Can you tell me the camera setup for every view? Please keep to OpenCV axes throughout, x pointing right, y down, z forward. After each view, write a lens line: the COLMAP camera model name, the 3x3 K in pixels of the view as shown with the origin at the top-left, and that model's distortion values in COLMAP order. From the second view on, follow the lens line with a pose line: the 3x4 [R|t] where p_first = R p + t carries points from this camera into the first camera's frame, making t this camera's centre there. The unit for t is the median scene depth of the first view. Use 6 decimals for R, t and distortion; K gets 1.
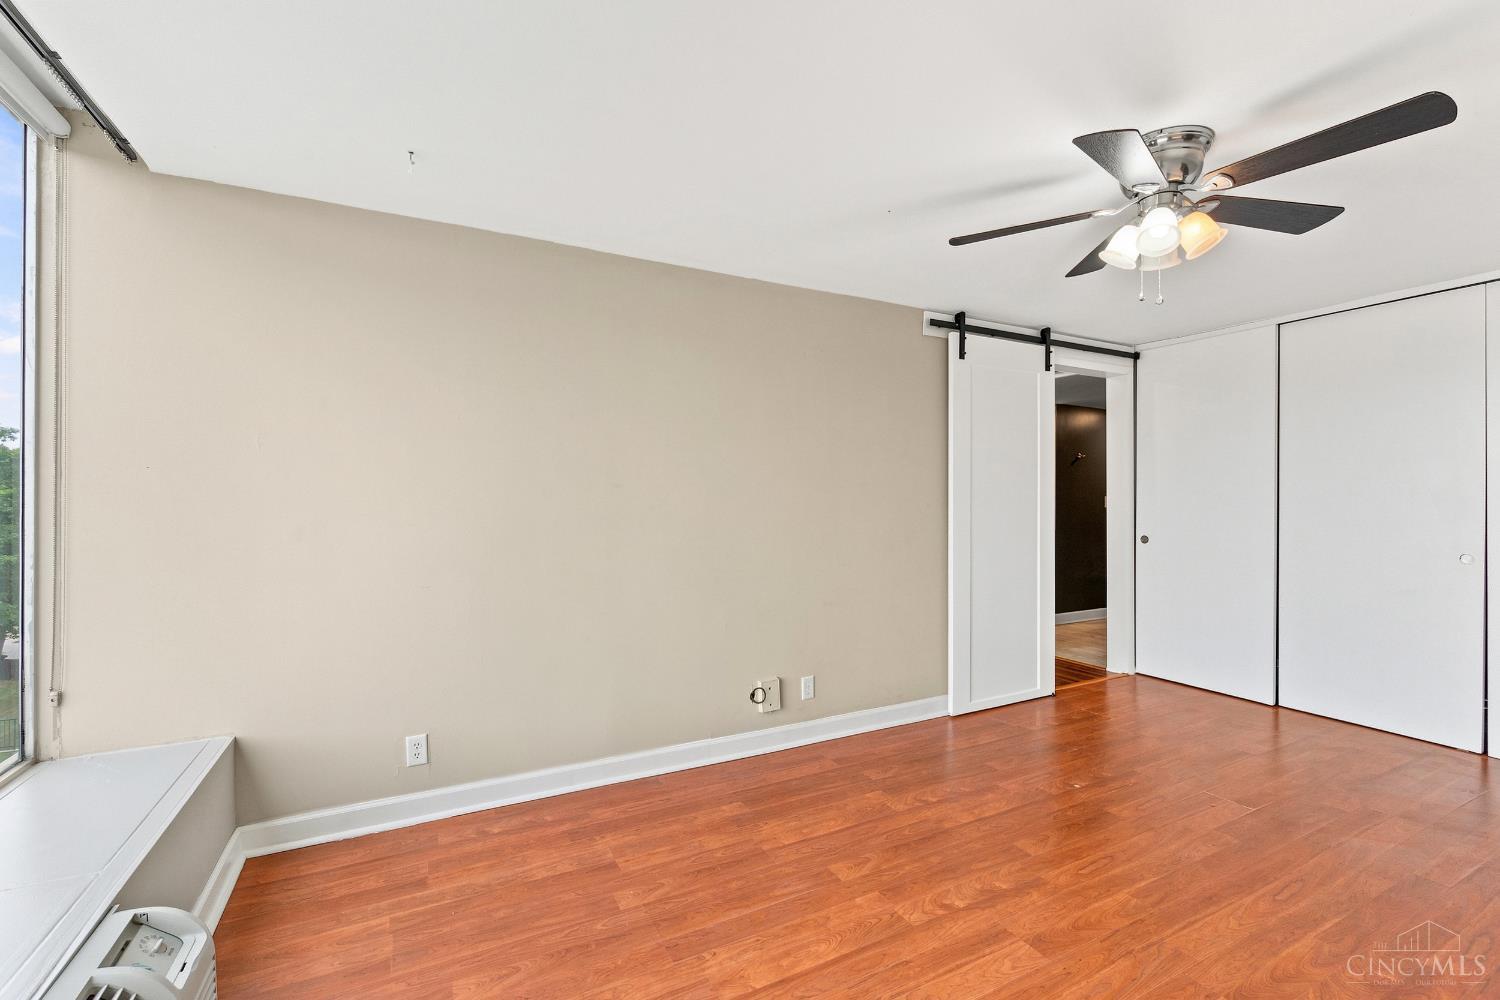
lens RADIAL K [[644.7, 0, 750.2], [0, 644.7, 498.5], [0, 0, 1]] dist [-0.007158, 0.002452]
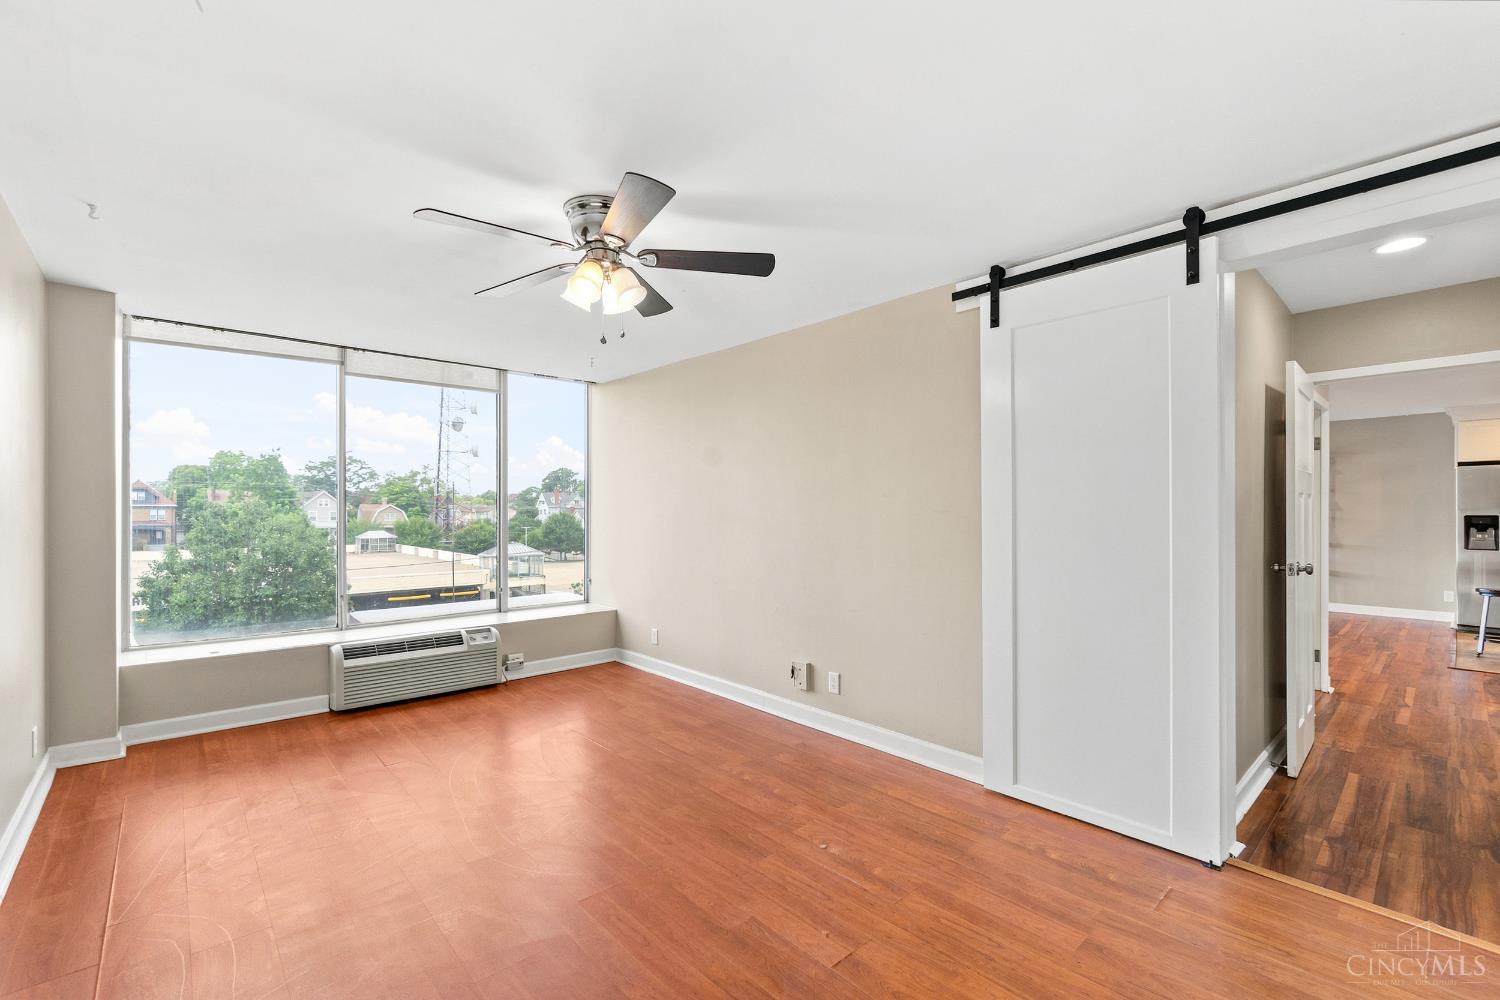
lens RADIAL K [[644.7, 0, 744.2], [0, 644.7, 507.7], [0, 0, 1]] dist [-0.007158, 0.002452]
pose [[0.248043, -0.004058, -0.968740, 1.384795], [-0.002338, 0.999986, -0.004787, 0.003348], [0.968746, 0.003452, 0.248030, 0.725451]]
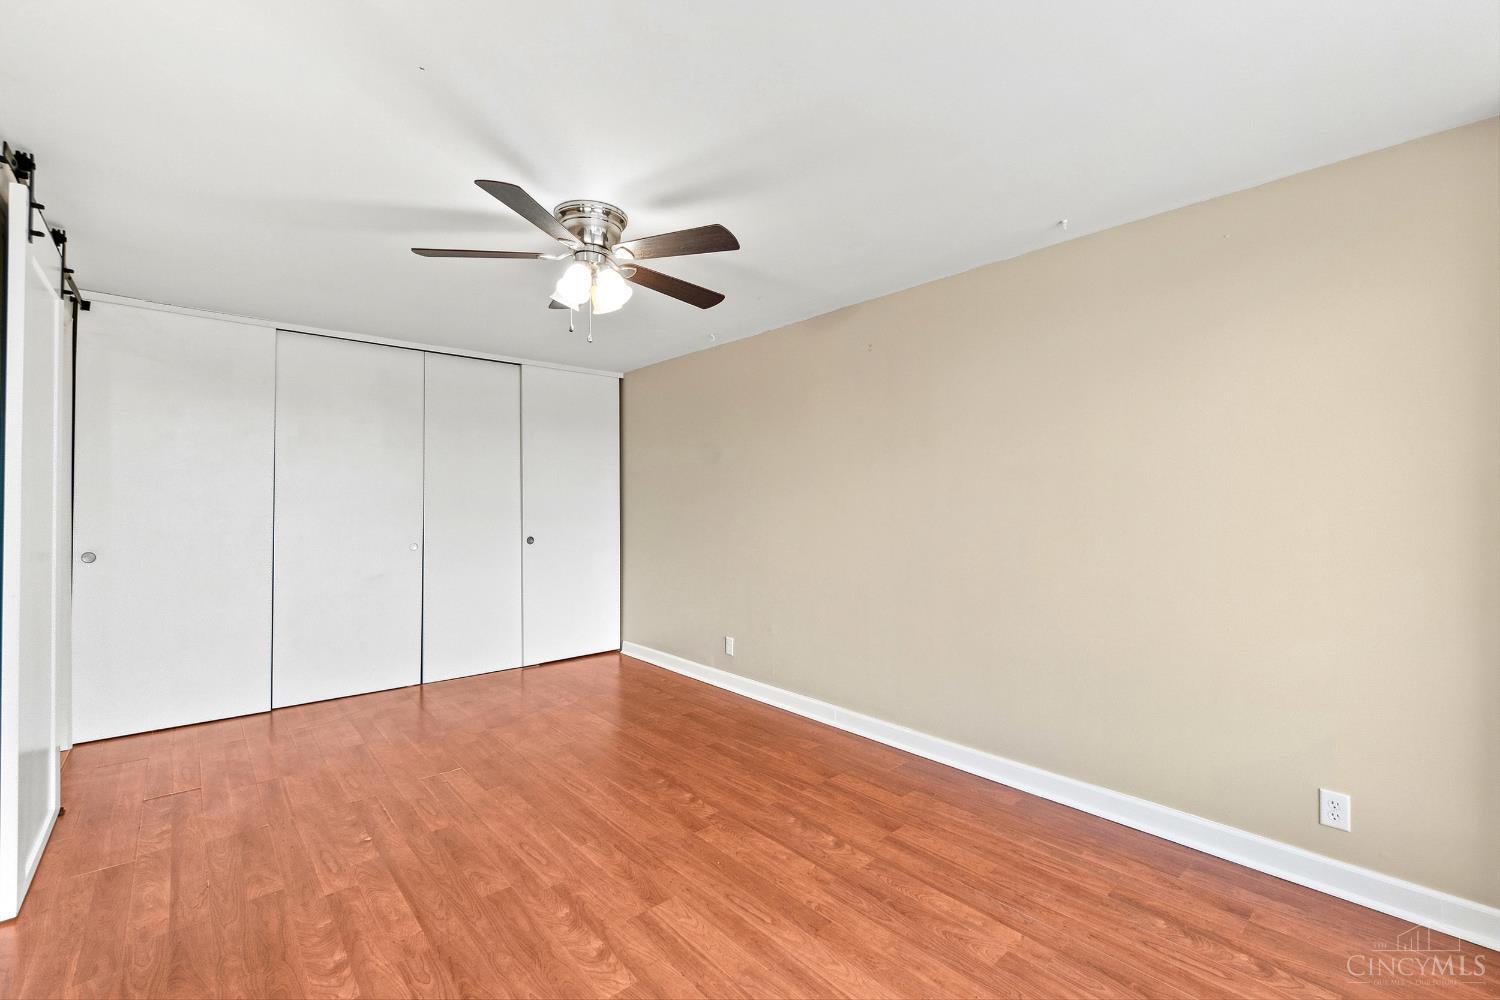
lens RADIAL K [[644.7, 0, 745.3], [0, 644.7, 500.6], [0, 0, 1]] dist [-0.007158, 0.002452]
pose [[-0.235406, 0.000409, 0.971897, -0.463413], [0.002295, 0.999997, 0.000135, 0.002409], [-0.971894, 0.002262, -0.235406, 0.768597]]
